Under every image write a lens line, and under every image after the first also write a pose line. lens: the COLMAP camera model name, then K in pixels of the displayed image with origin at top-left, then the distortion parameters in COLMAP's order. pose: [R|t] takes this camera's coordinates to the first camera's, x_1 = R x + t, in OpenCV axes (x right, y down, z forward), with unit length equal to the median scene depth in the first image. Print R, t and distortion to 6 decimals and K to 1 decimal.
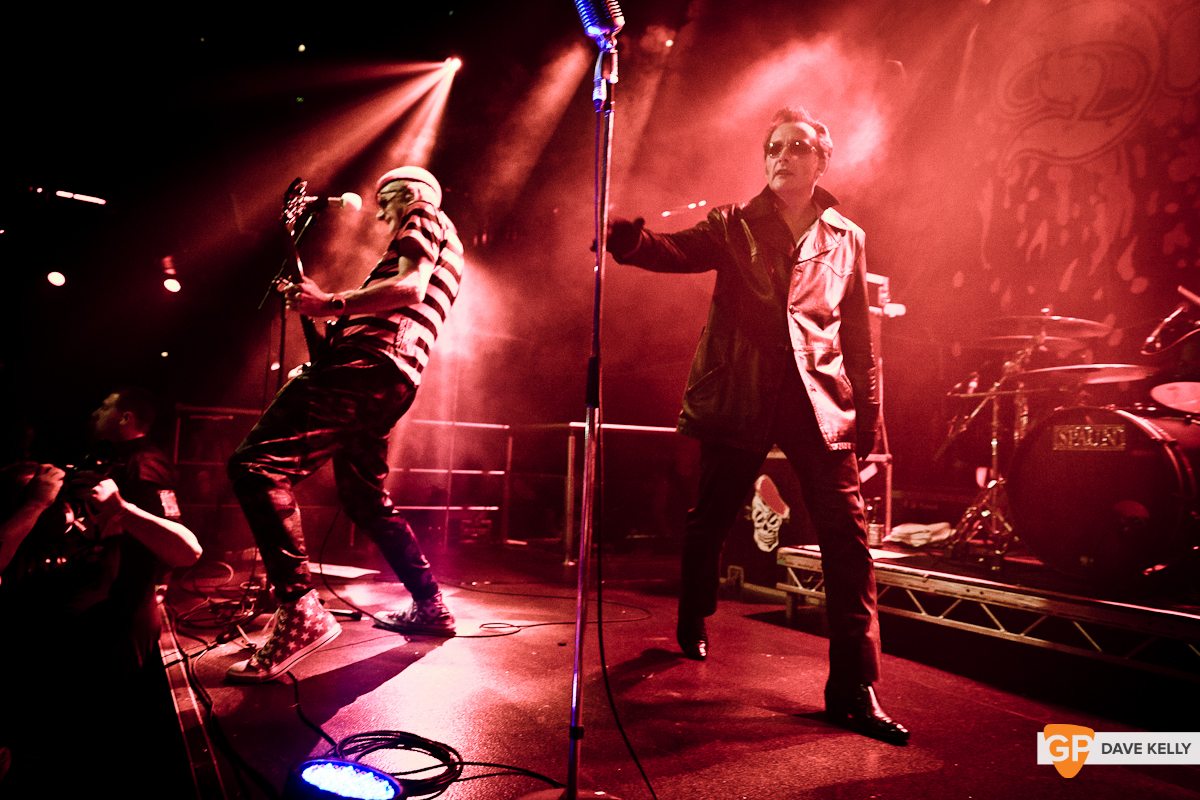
lens RADIAL K [[808.9, 0, 600.0], [0, 808.9, 400.0], [0, 0, 1]] dist [-0.087550, 0.097183]
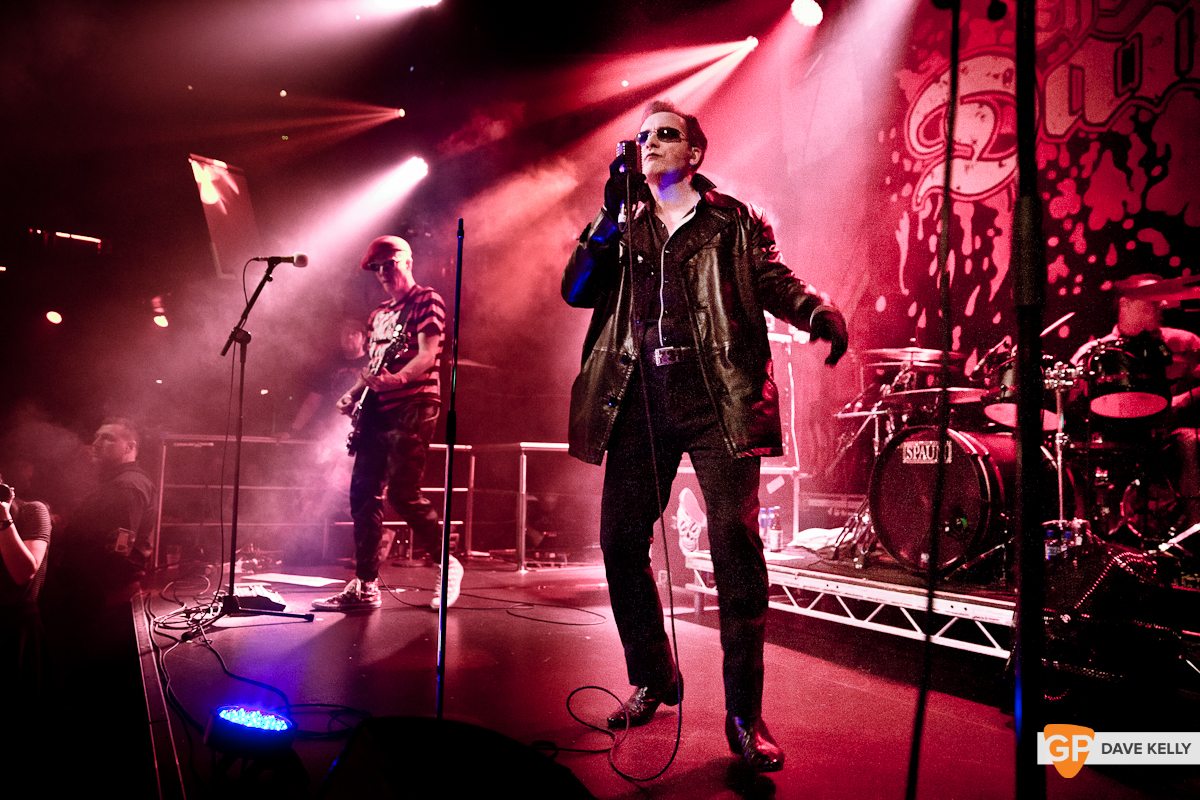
lens RADIAL K [[808.9, 0, 600.0], [0, 808.9, 400.0], [0, 0, 1]] dist [-0.087550, 0.097183]
pose [[0.999848, -0.017068, -0.003620, 0.090654], [0.017003, 0.999703, -0.017484, -0.011331], [0.003917, 0.017420, 0.999841, -0.117407]]
